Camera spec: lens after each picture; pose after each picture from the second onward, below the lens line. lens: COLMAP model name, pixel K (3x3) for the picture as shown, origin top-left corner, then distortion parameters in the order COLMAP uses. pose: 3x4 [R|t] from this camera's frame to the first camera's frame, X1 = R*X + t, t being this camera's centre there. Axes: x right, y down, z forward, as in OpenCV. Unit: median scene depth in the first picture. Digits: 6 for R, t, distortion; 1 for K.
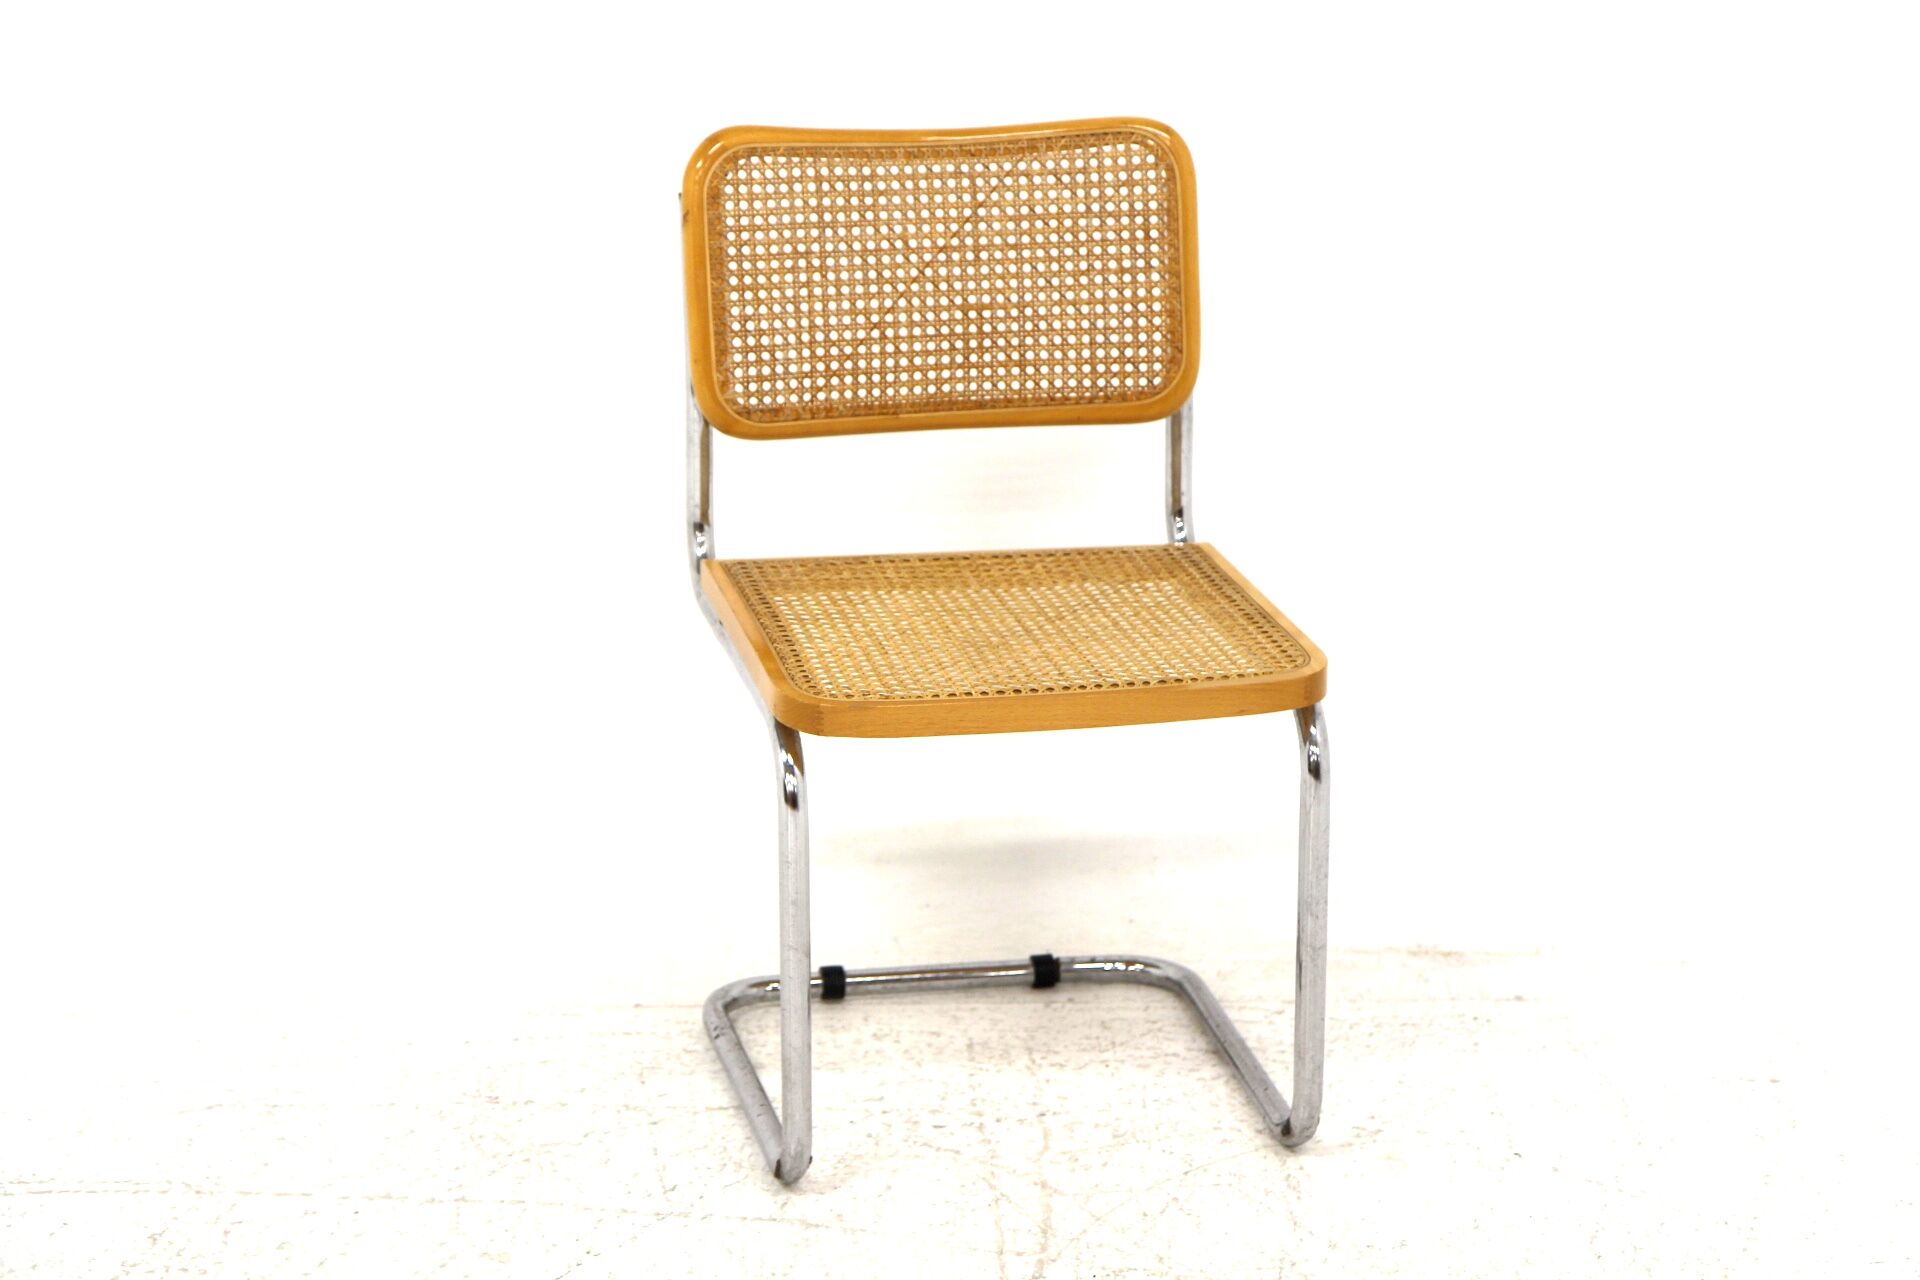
lens RADIAL K [[3976.3, 0, 962.4], [0, 3976.3, 632.8], [0, 0, 1]] dist [0.160096, 0.000000]
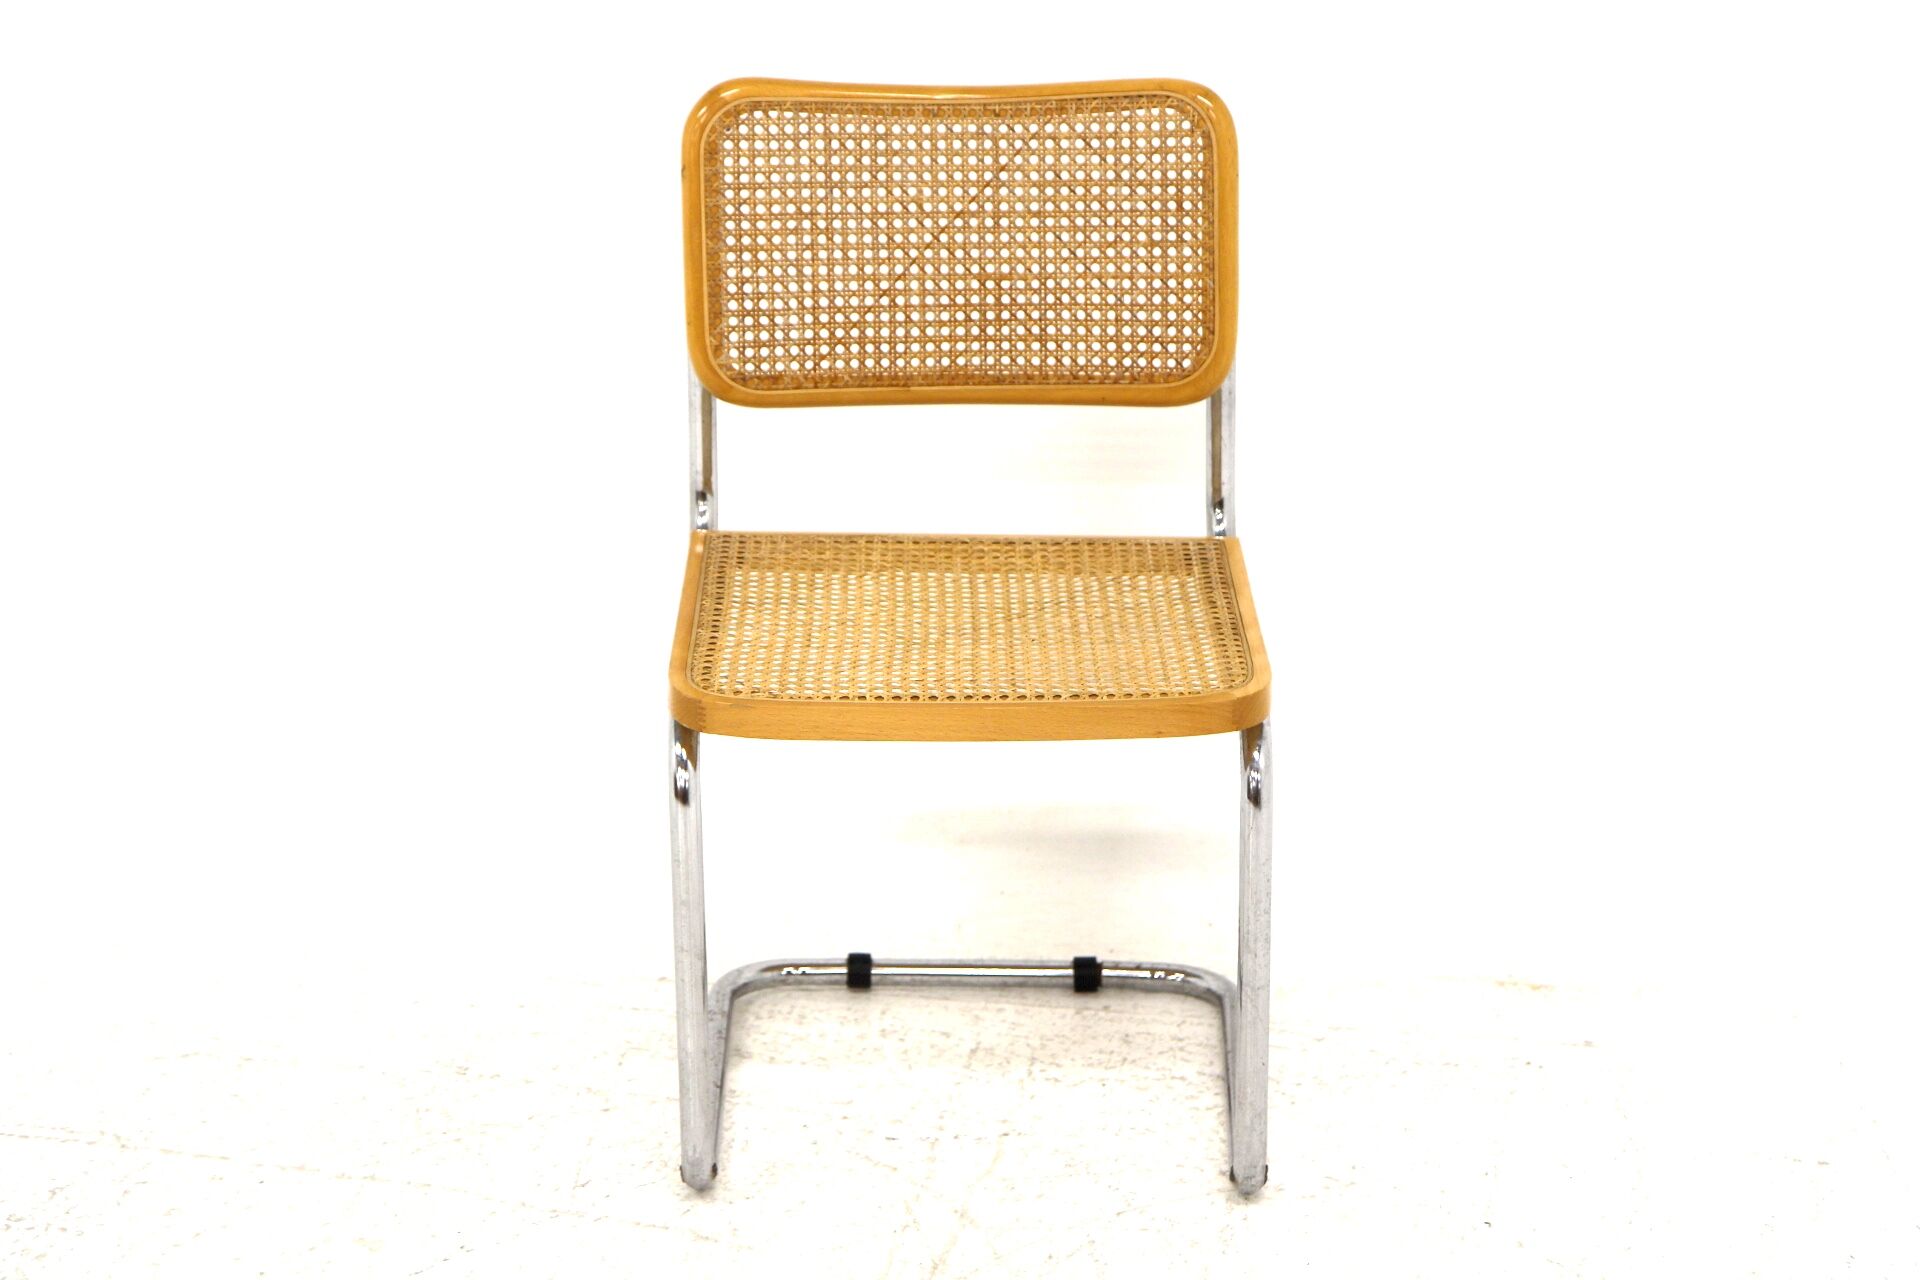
lens RADIAL K [[3976.3, 0, 960.2], [0, 3976.3, 650.1], [0, 0, 1]] dist [0.160096, 0.000000]
pose [[0.976961, 0.058999, -0.205100, 0.194298], [-0.051344, 0.997778, 0.042452, -0.033223], [0.207149, -0.030943, 0.977820, 0.072822]]
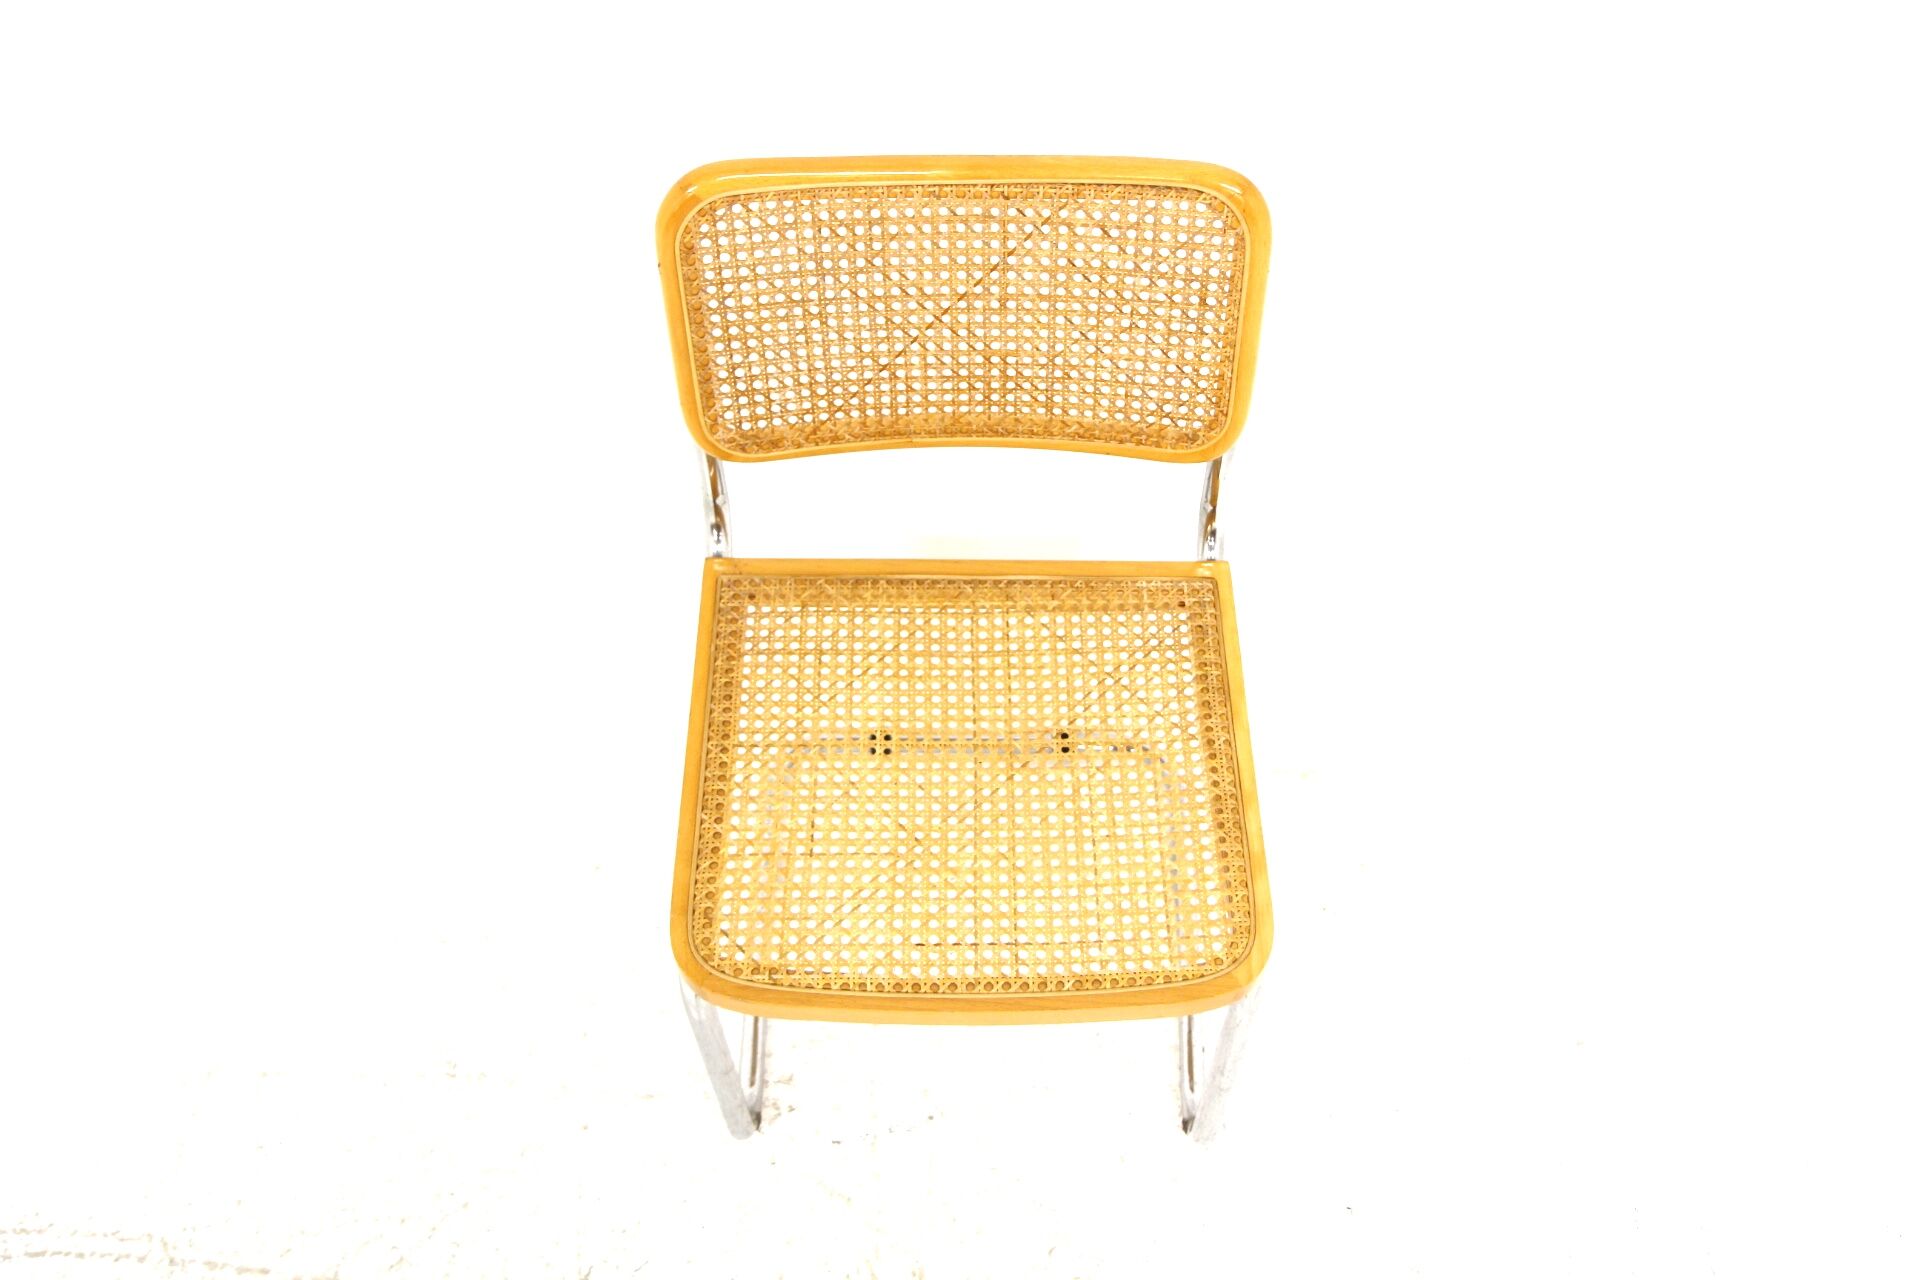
lens RADIAL K [[1655.6, 0, 956.9], [0, 1655.6, 636.3], [0, 0, 1]] dist [-0.104086, -0.000357]
pose [[0.976351, 0.168225, -0.135788, 0.054983], [-0.052844, 0.794747, 0.604636, -0.254542], [0.209632, -0.583161, 0.784842, 0.670510]]
